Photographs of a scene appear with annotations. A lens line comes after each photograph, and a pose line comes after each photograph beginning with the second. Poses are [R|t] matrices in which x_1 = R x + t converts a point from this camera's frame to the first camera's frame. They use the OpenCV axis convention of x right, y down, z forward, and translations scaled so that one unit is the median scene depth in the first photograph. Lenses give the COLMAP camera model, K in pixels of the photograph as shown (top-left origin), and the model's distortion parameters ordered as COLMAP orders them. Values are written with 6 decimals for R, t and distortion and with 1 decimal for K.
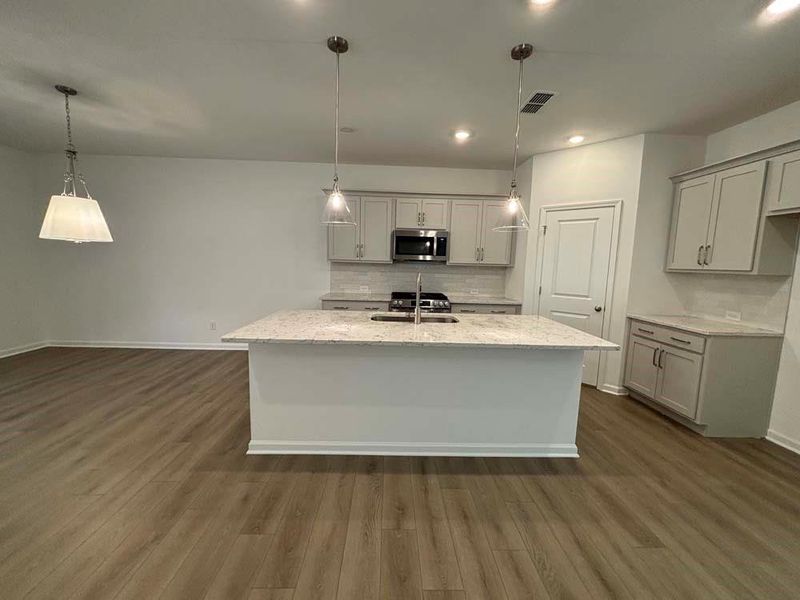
lens RADIAL K [[323.1, 0, 397.2], [0, 323.1, 299.6], [0, 0, 1]] dist [0.008406, -0.000171]
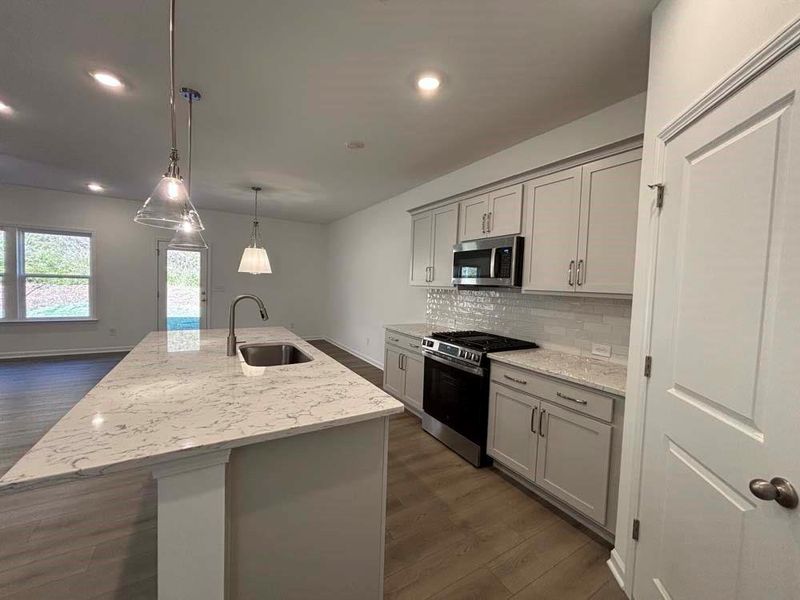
lens RADIAL K [[323.1, 0, 397.2], [0, 323.1, 299.6], [0, 0, 1]] dist [0.008406, -0.000171]
pose [[0.493564, 0.032930, -0.869086, 0.728195], [-0.120406, 0.992247, -0.030784, -0.068243], [0.861334, 0.119837, 0.493703, 0.690887]]
